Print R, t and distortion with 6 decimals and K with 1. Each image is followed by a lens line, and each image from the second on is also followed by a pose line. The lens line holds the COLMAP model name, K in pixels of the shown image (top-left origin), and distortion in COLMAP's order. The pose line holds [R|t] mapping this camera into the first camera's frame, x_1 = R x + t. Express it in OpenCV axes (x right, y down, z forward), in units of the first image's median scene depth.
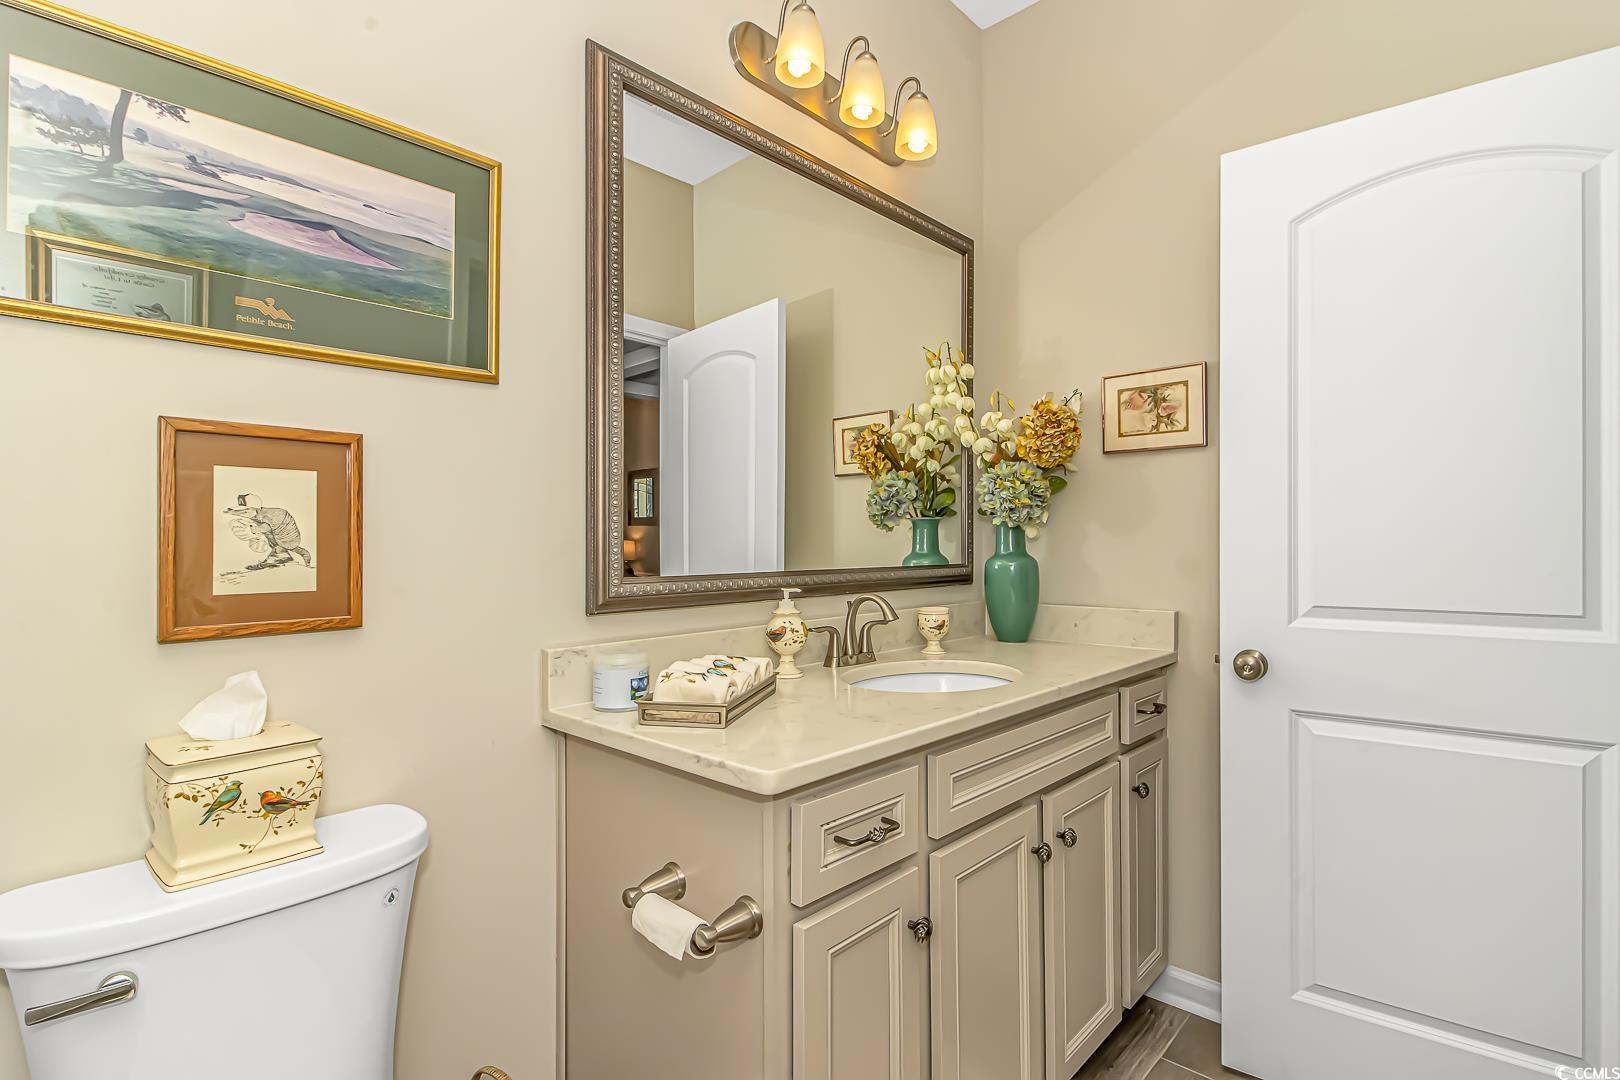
lens RADIAL K [[754.5, 0, 810.0], [0, 754.5, 542.9], [0, 0, 1]] dist [-0.016261, -0.004192]
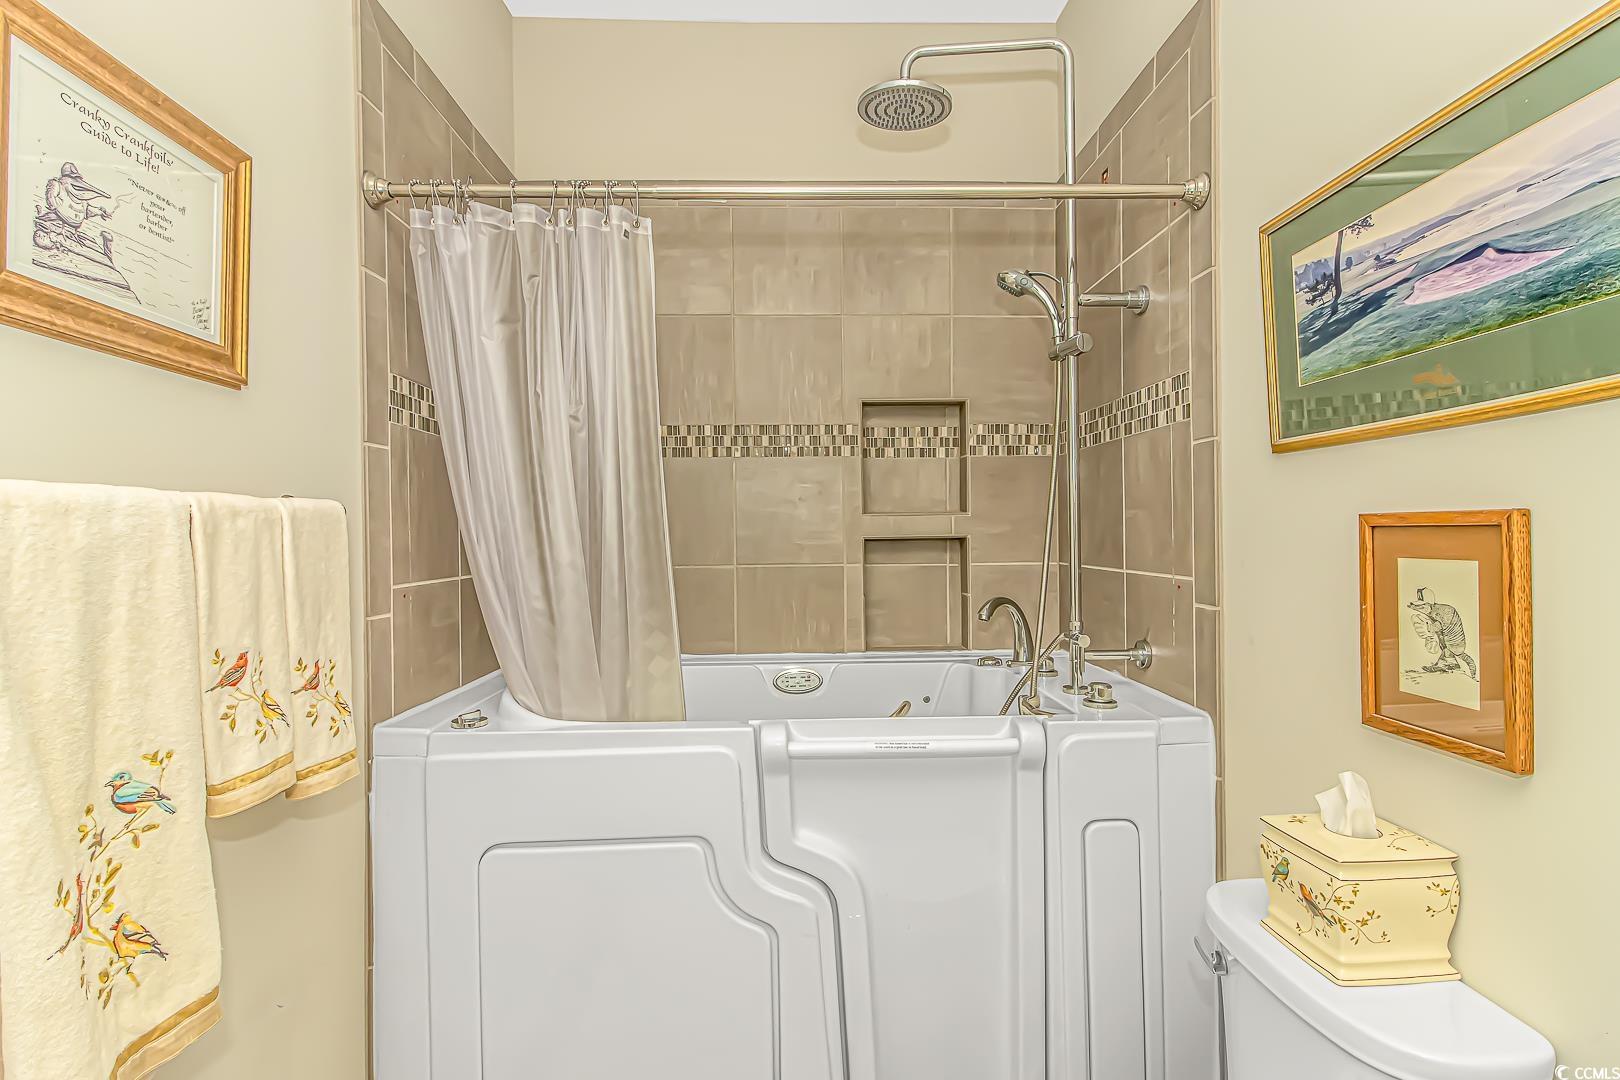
lens RADIAL K [[776.7, 0, 813.4], [0, 776.7, 534.4], [0, 0, 1]] dist [-0.027751, -0.000007]
pose [[-0.697432, 0.000159, -0.716651, 0.444501], [0.000502, 1.000000, -0.000267, -0.133175], [0.716651, -0.000545, -0.697432, 1.133404]]
